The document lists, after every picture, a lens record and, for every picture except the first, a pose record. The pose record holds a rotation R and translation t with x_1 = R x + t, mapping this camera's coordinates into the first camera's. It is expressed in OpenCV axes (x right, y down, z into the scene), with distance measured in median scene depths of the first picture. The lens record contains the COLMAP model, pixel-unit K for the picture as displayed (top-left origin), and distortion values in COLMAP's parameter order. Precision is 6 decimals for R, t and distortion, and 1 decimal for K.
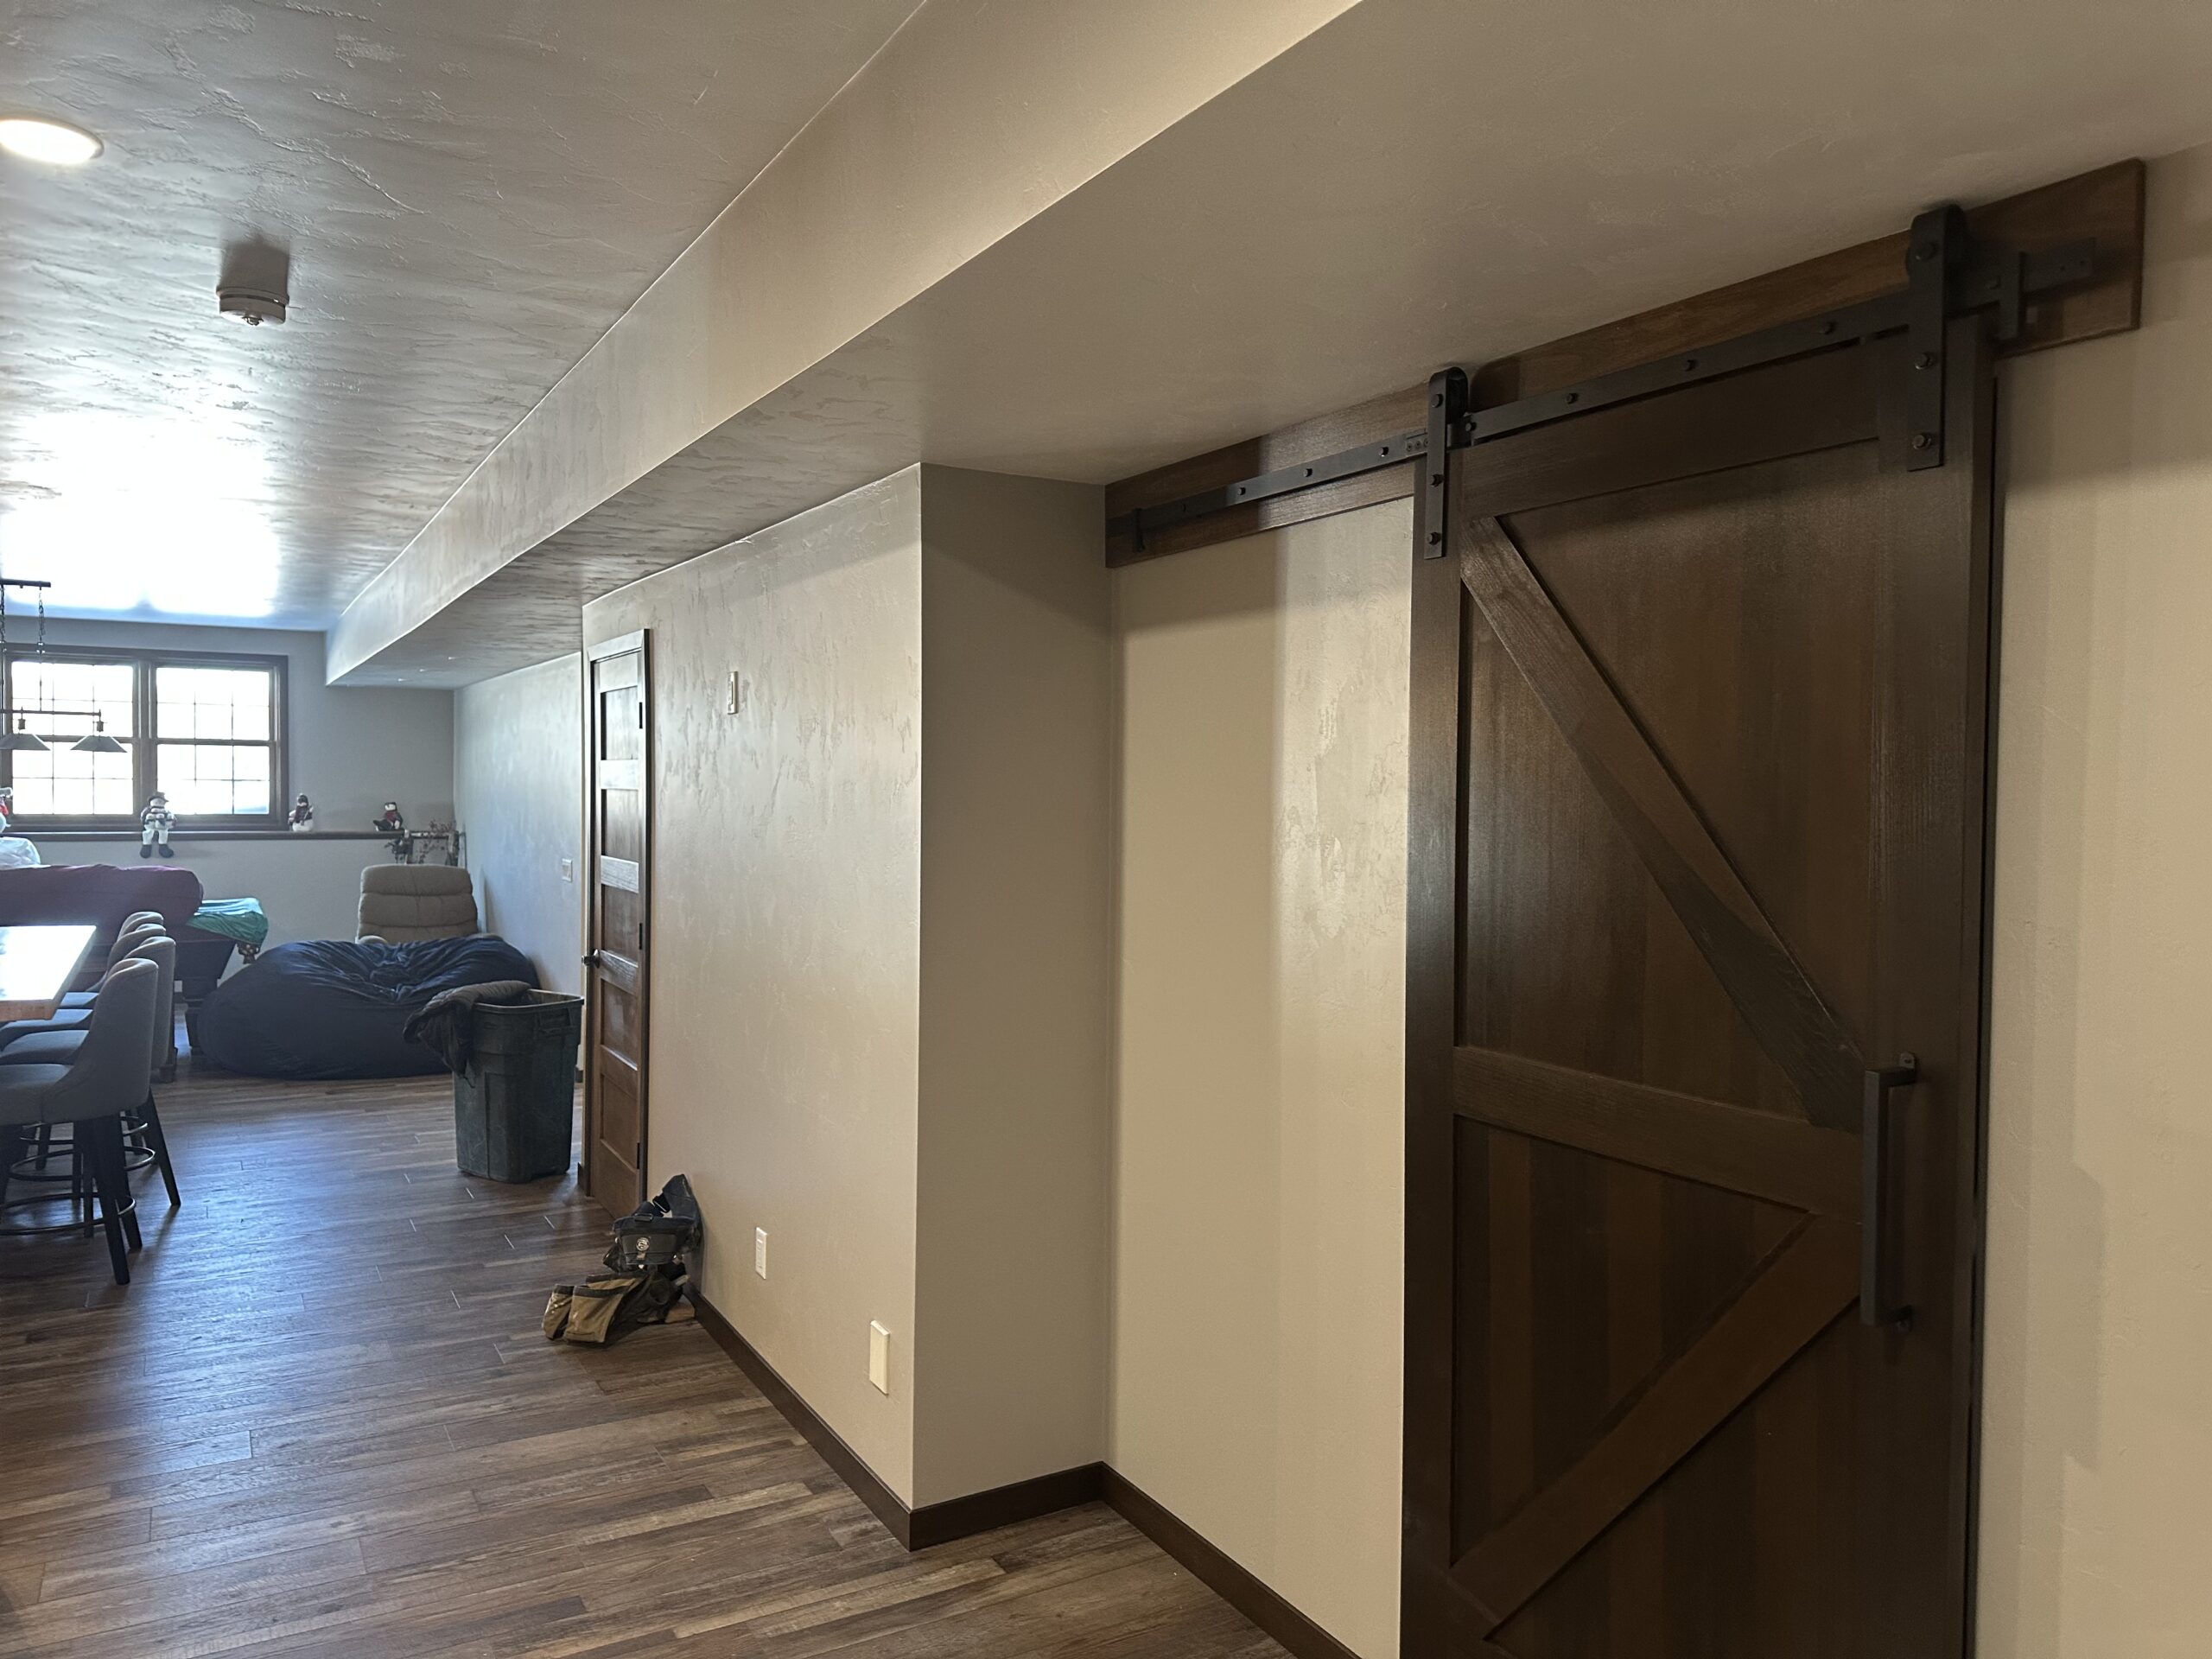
lens RADIAL K [[1605.9, 0, 1049.6], [0, 1605.9, 822.1], [0, 0, 1]] dist [0.053333, -0.082774]
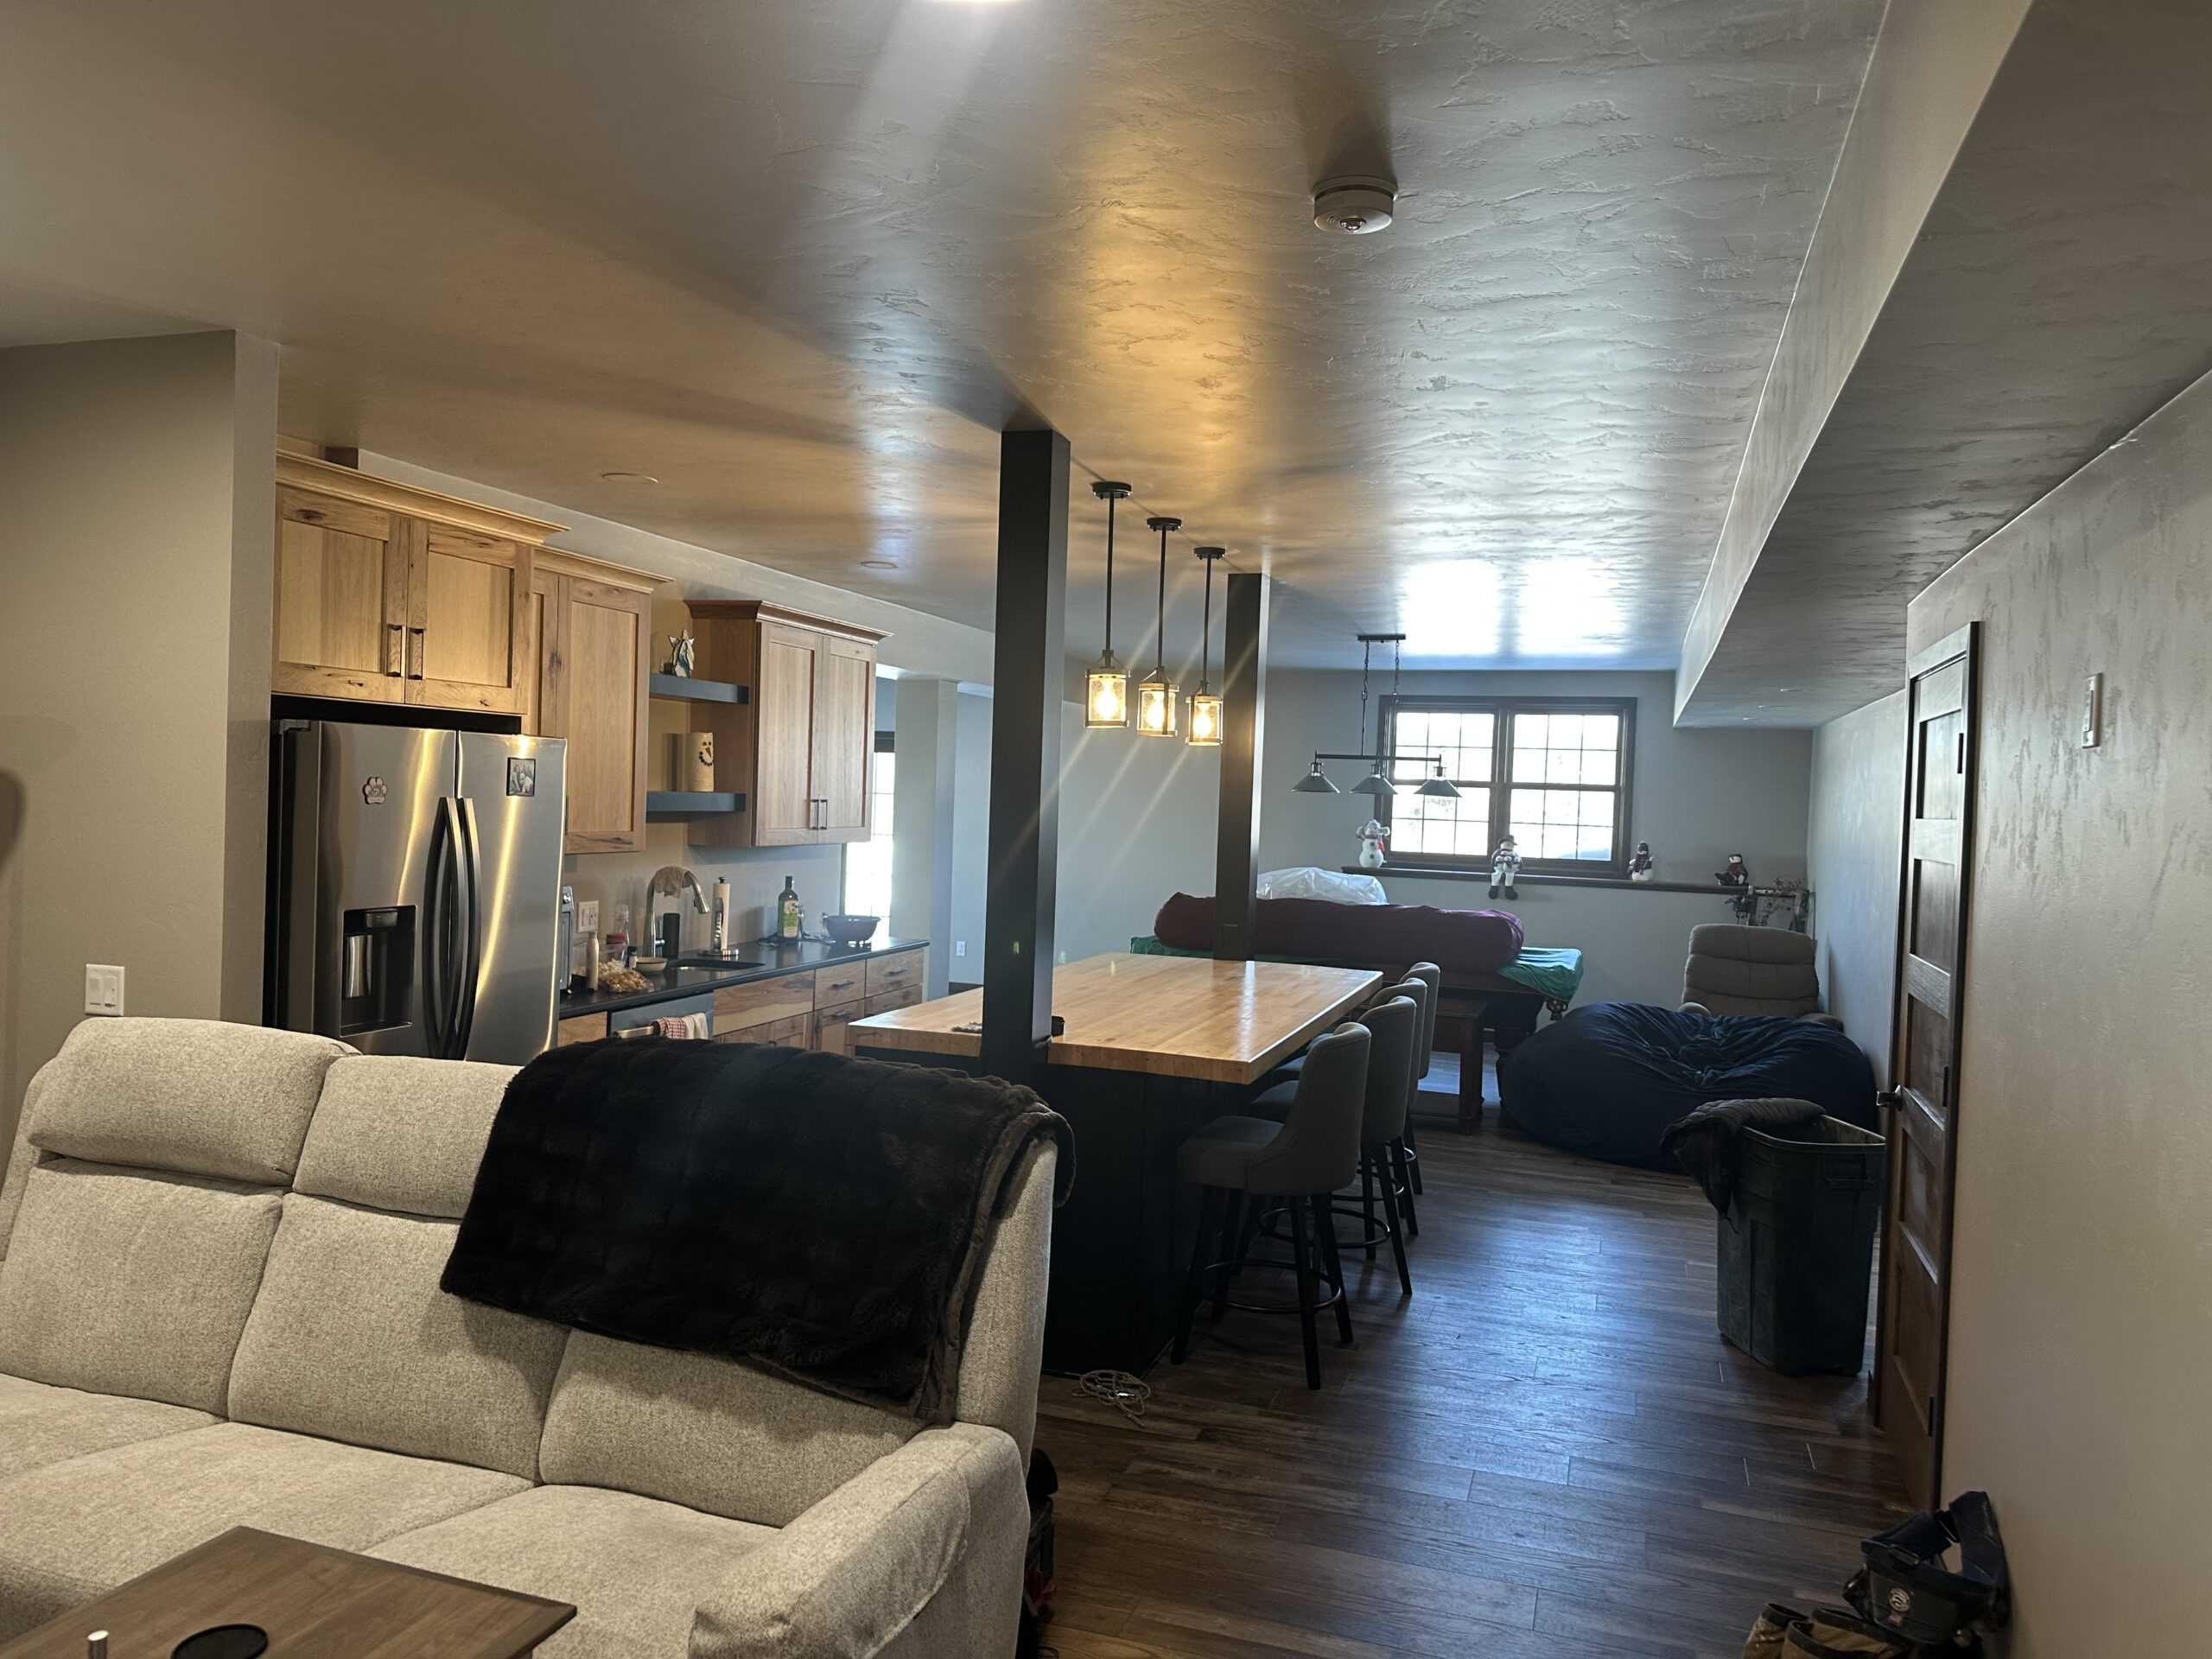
lens RADIAL K [[1571.4, 0, 1112.8], [0, 1571.4, 824.7], [0, 0, 1]] dist [0.096760, -0.133816]
pose [[0.697558, 0.026313, -0.716045, -0.014833], [-0.044675, 0.998978, -0.006812, -0.009418], [0.715134, 0.036741, 0.698021, 0.165280]]
